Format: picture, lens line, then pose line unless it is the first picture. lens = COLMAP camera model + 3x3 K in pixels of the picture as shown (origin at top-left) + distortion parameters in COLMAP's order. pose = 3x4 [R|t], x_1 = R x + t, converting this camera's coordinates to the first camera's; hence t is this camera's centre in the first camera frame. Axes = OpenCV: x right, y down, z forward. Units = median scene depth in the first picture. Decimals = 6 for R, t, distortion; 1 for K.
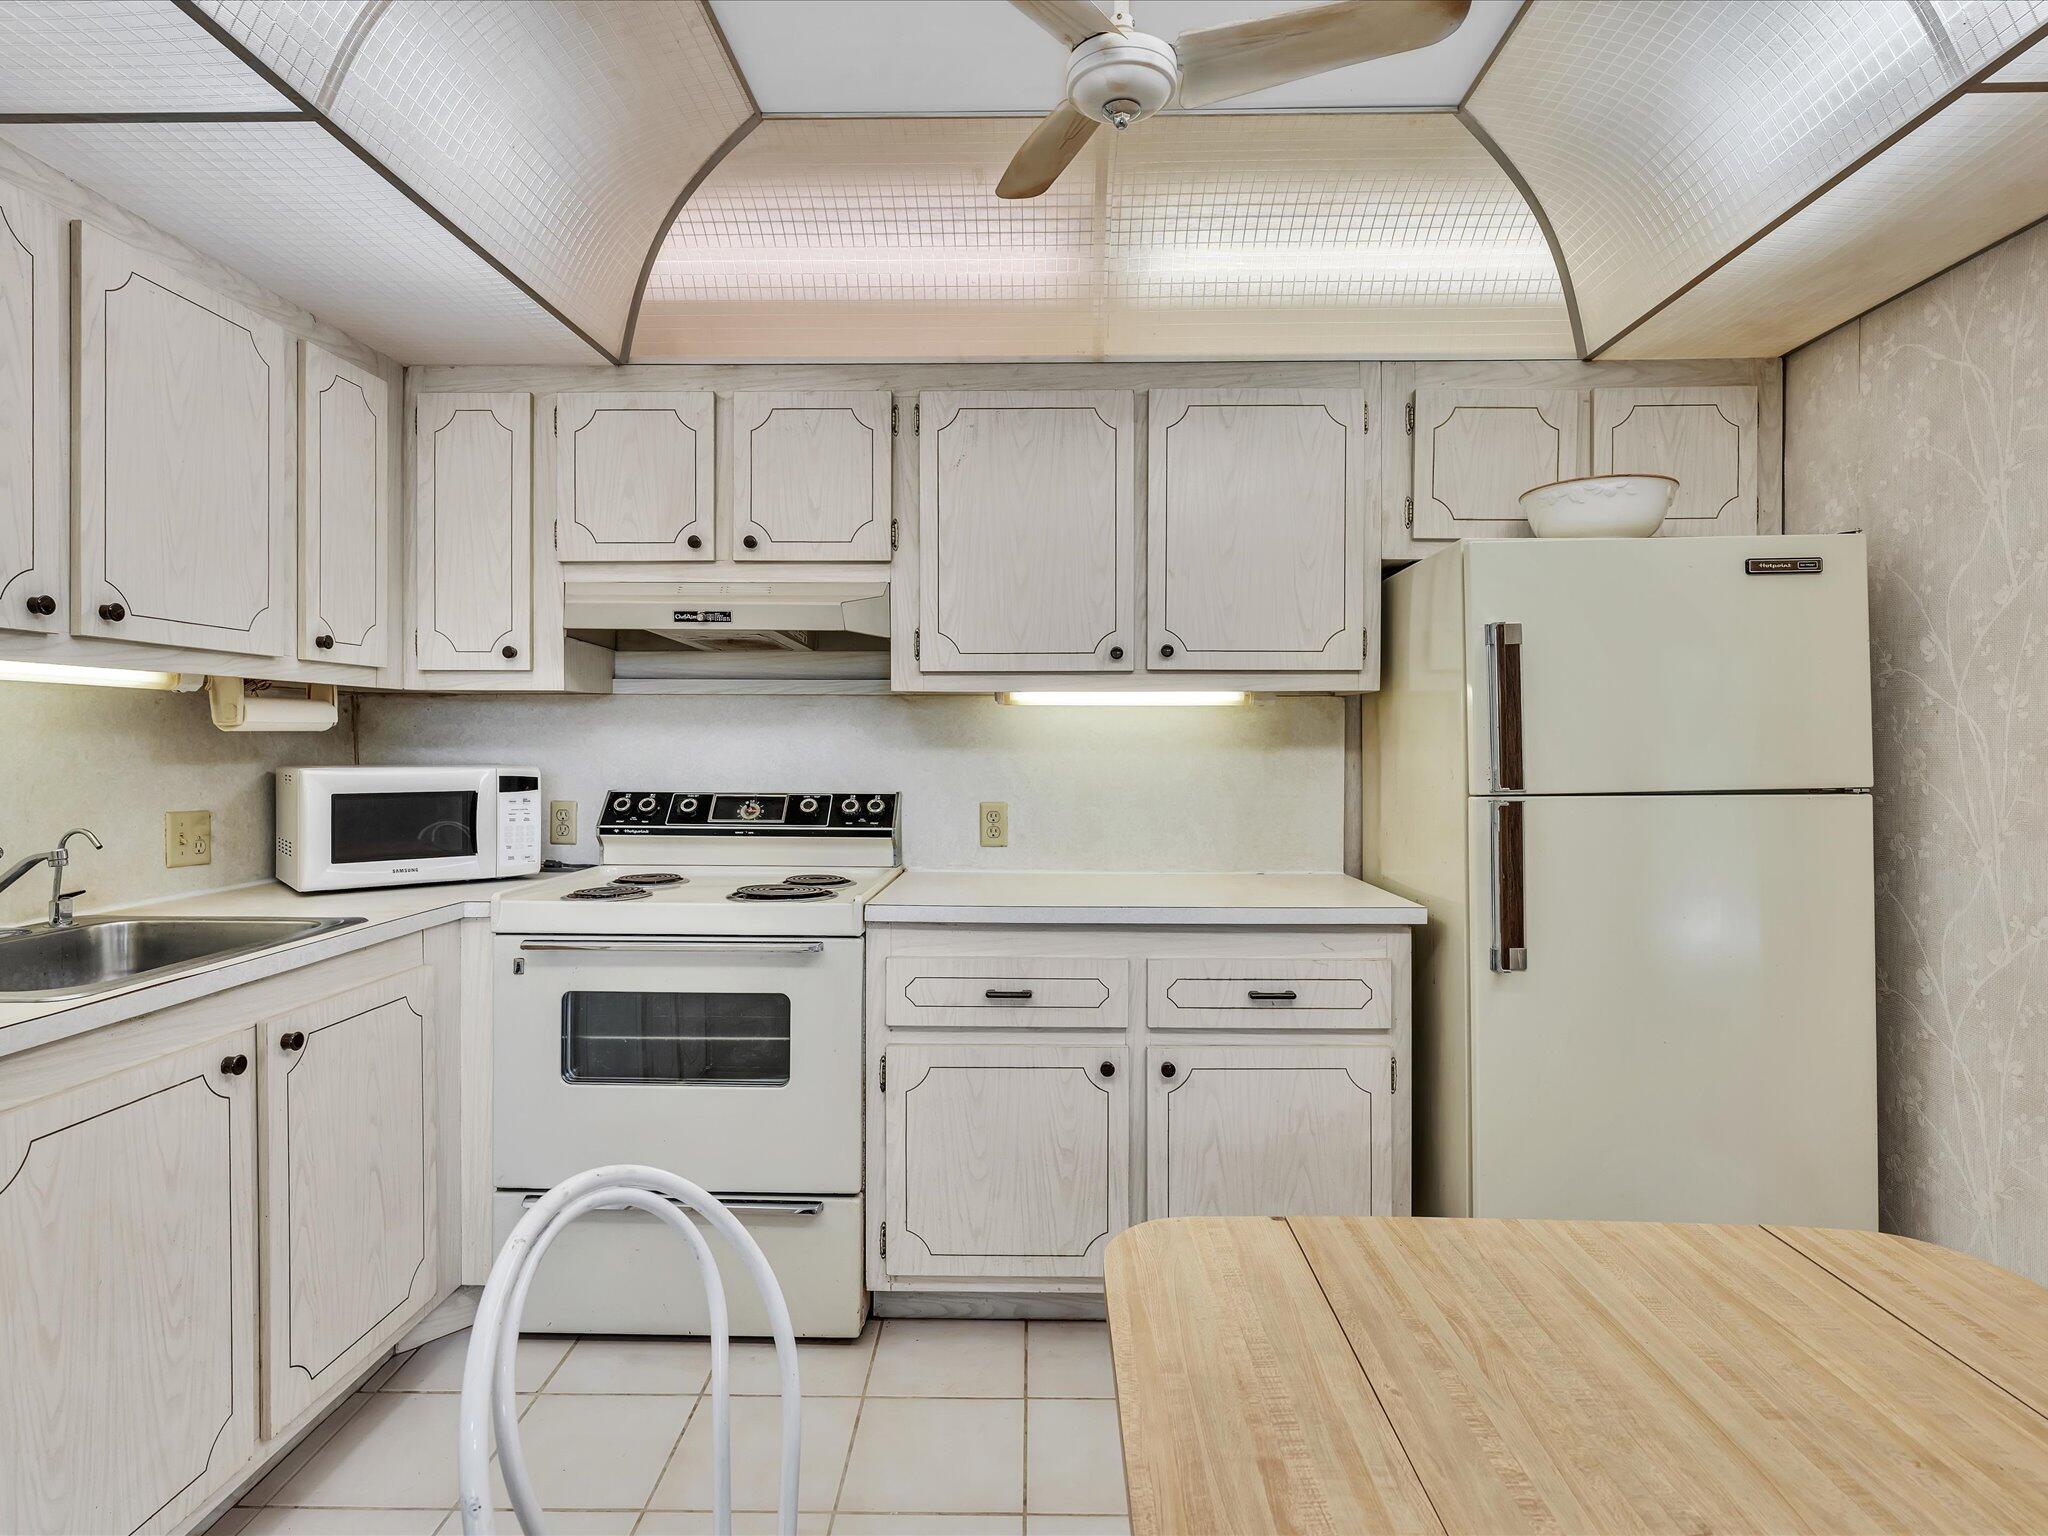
lens RADIAL K [[1088.8, 0, 1023.9], [0, 1088.8, 745.4], [0, 0, 1]] dist [-0.003767, 0.000239]
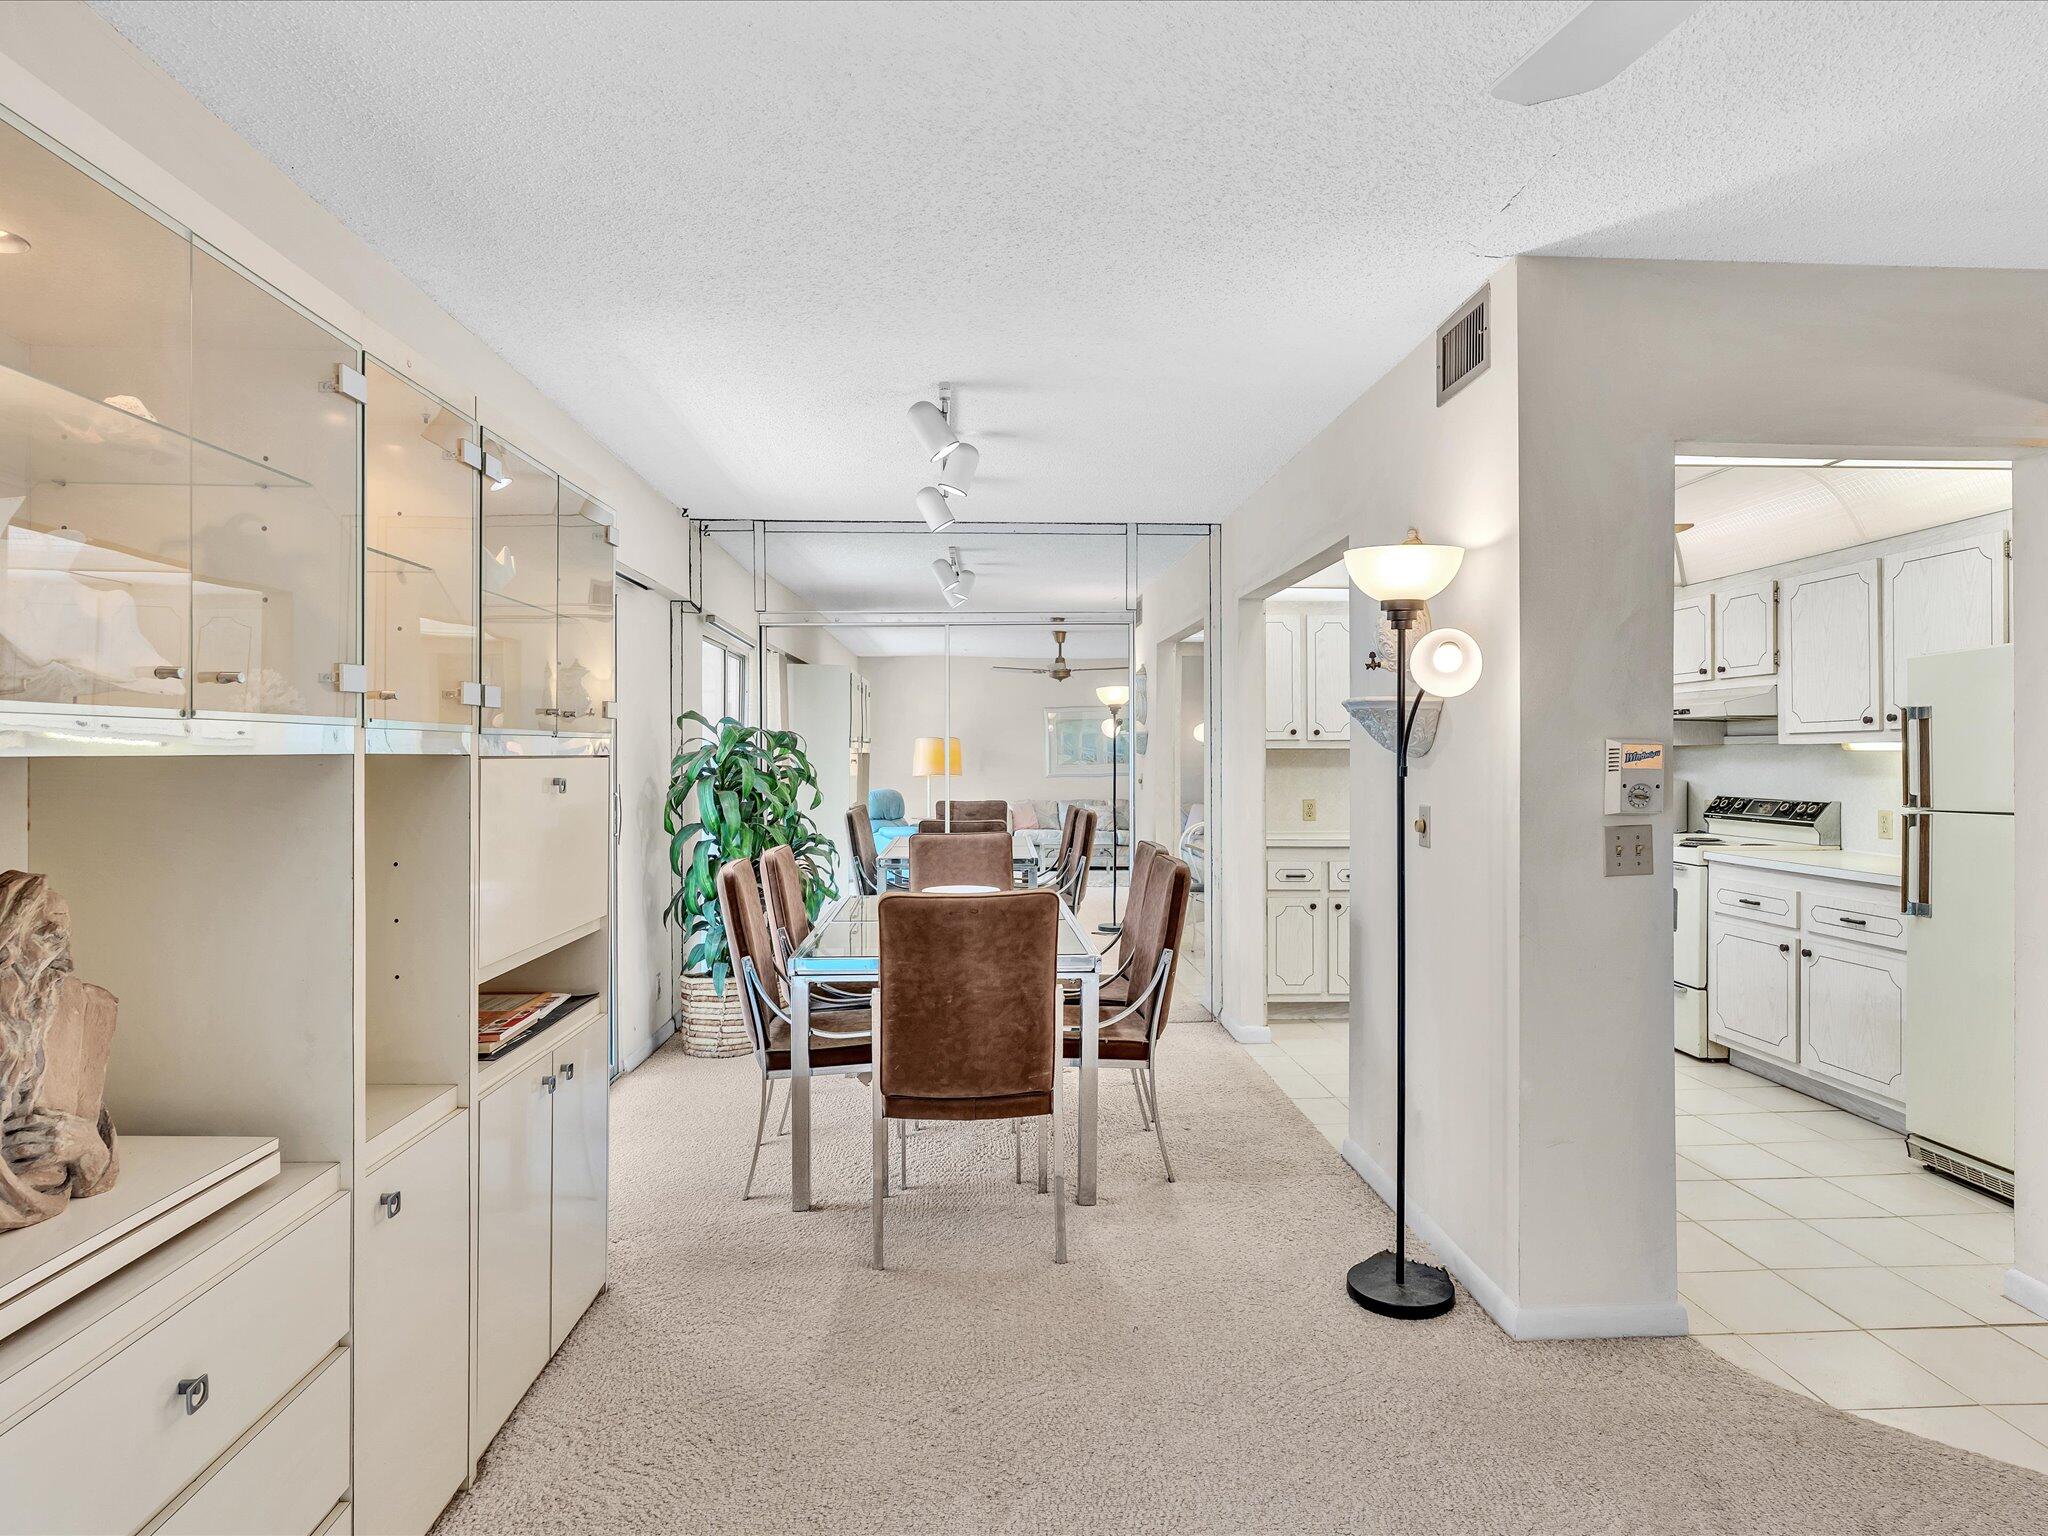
lens RADIAL K [[1144.3, 0, 1025.4], [0, 1144.3, 756.6], [0, 0, 1]] dist [-0.004266, -0.000474]
pose [[0.076074, -0.001997, -0.997100, 1.804046], [0.005163, 0.999985, -0.001609, -0.034936], [0.997089, -0.005026, 0.076083, -0.427607]]
